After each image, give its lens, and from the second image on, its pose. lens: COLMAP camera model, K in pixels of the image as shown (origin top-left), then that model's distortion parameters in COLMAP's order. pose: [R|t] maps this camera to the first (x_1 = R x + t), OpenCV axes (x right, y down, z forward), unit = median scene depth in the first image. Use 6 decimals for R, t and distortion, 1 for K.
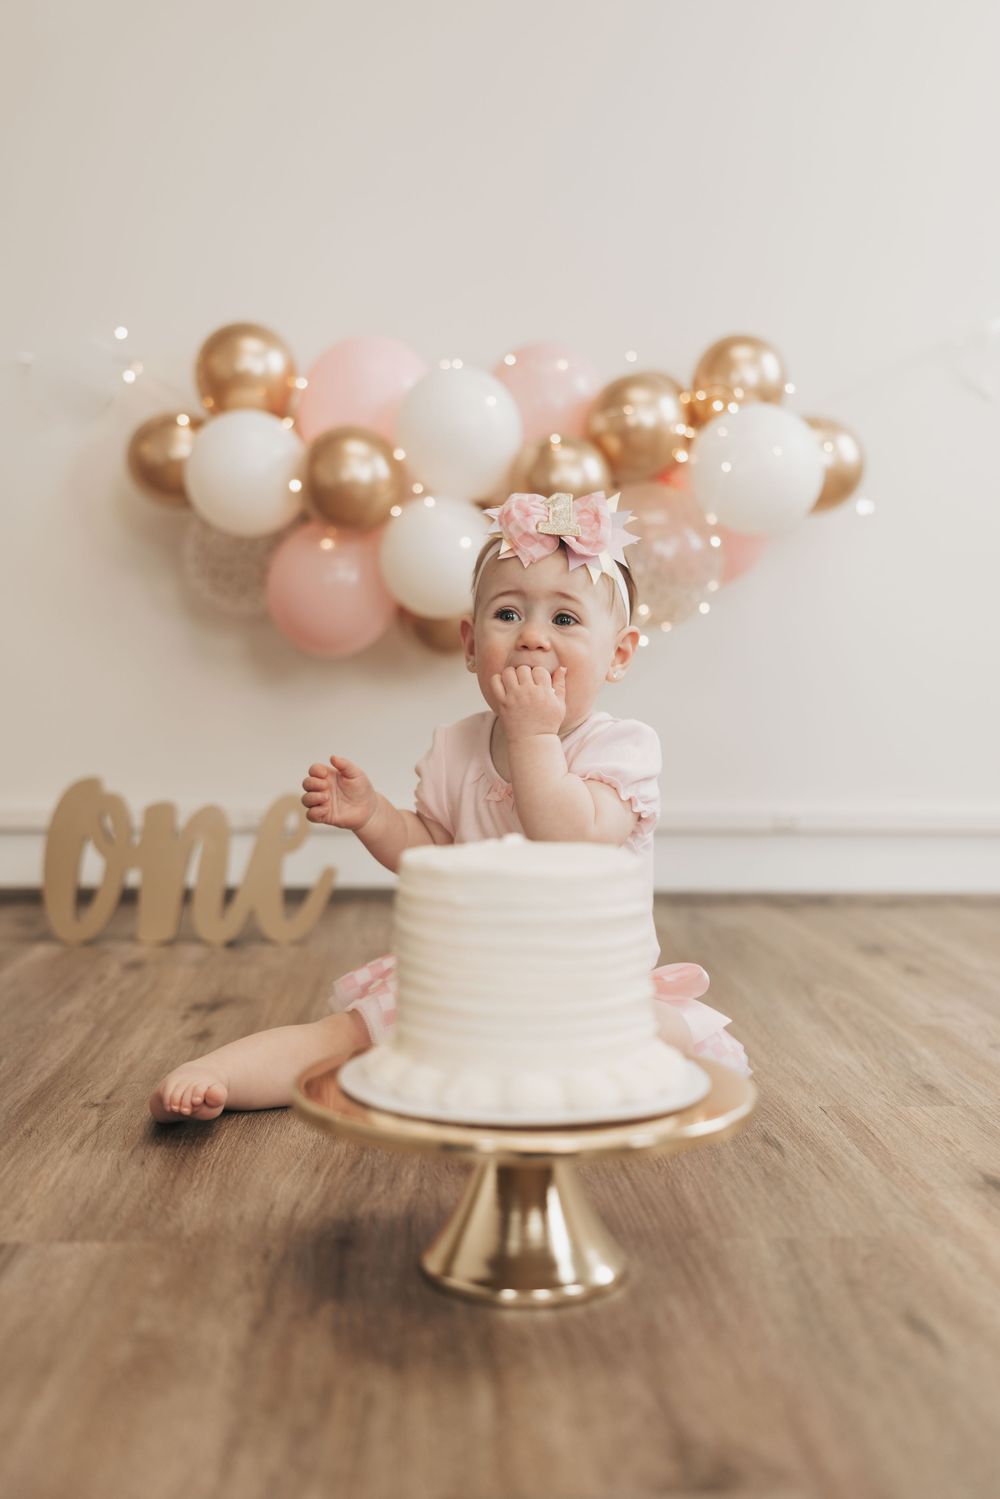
lens RADIAL K [[1669.8, 0, 496.7], [0, 1669.8, 736.4], [0, 0, 1]] dist [-0.025763, 0.000000]
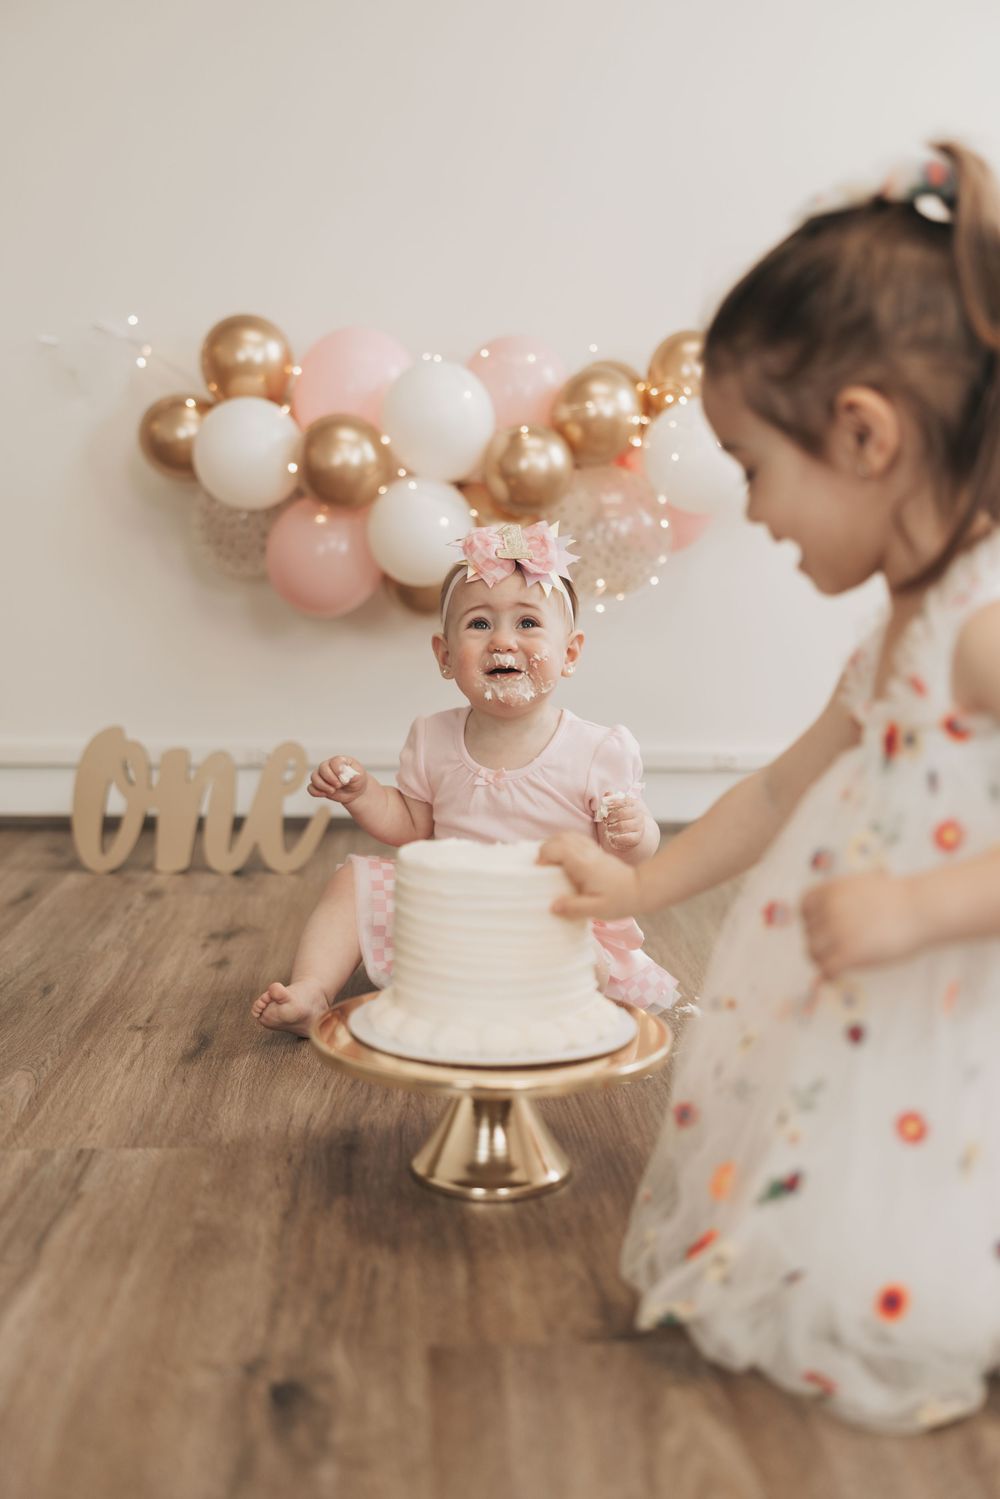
lens RADIAL K [[1632.6, 0, 504.0], [0, 1632.6, 752.4], [0, 0, 1]] dist [-0.025286, 0.000000]
pose [[0.999727, 0.006367, 0.022459, -0.001900], [-0.008267, 0.996300, 0.085544, -0.055540], [-0.021831, -0.085706, 0.996081, -0.115198]]
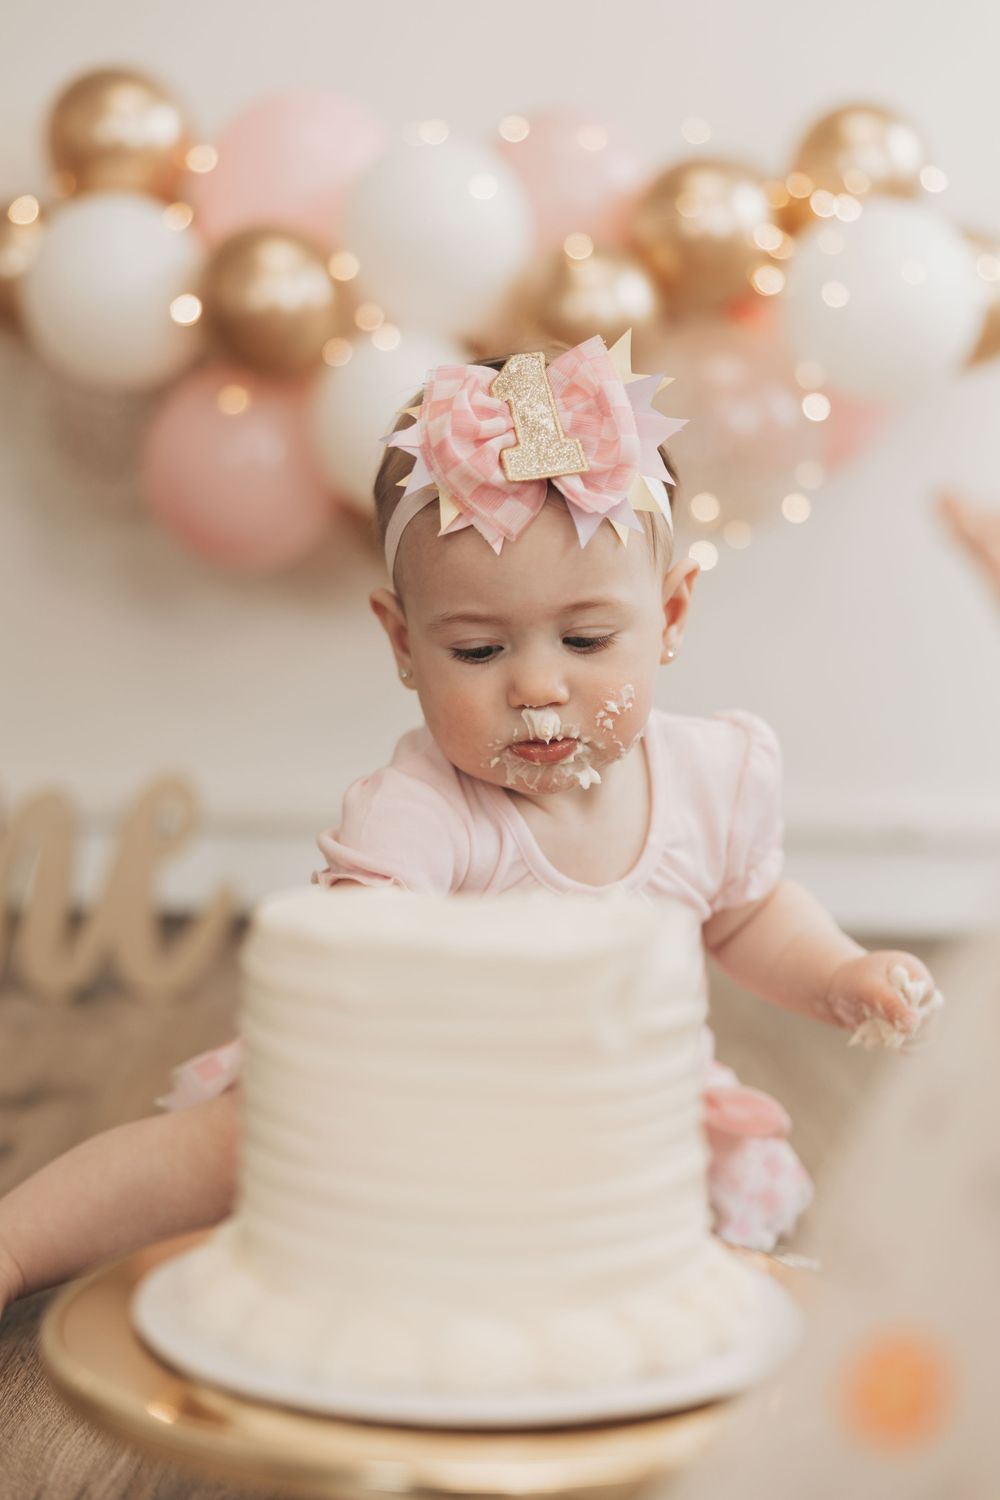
lens RADIAL K [[2127.3, 0, 498.5], [0, 2127.3, 762.8], [0, 0, 1]] dist [-0.017760, 0.000000]
pose [[0.999693, 0.024322, -0.004679, 0.012552], [-0.024156, 0.999170, 0.032801, -0.000586], [0.005473, -0.032678, 0.999451, 0.150277]]
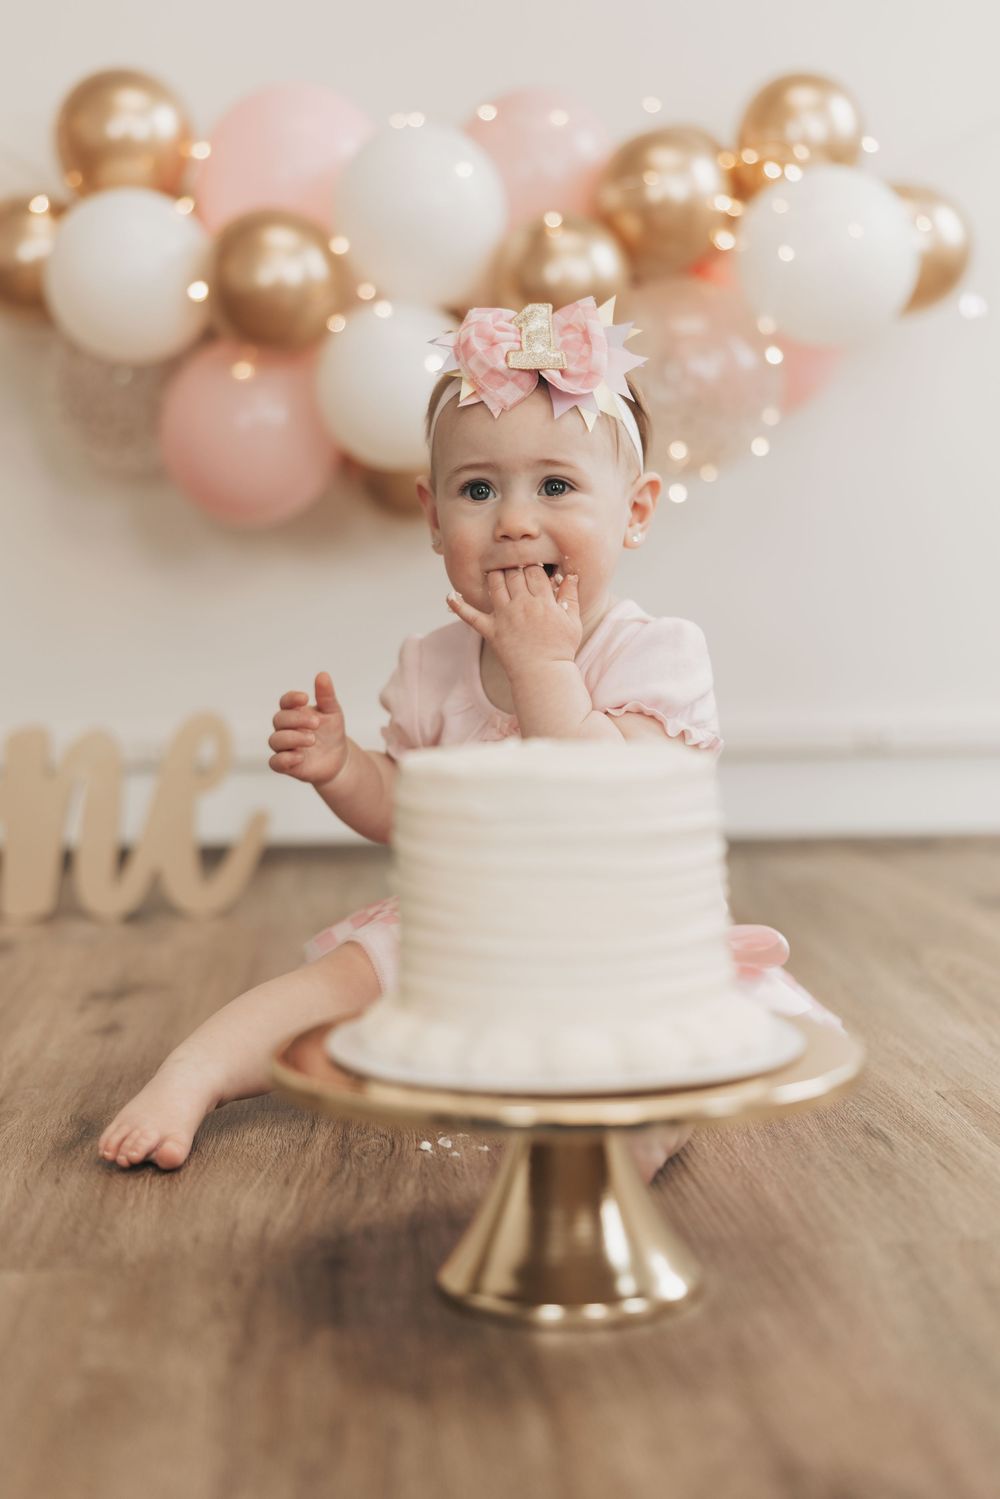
lens RADIAL K [[2378.9, 0, 497.9], [0, 2378.9, 743.6], [0, 0, 1]] dist [-0.036660, 0.000000]
pose [[0.999444, -0.024845, 0.022231, -0.017920], [0.024007, 0.999018, 0.037237, 0.012201], [-0.023134, -0.036682, 0.999059, -0.050307]]
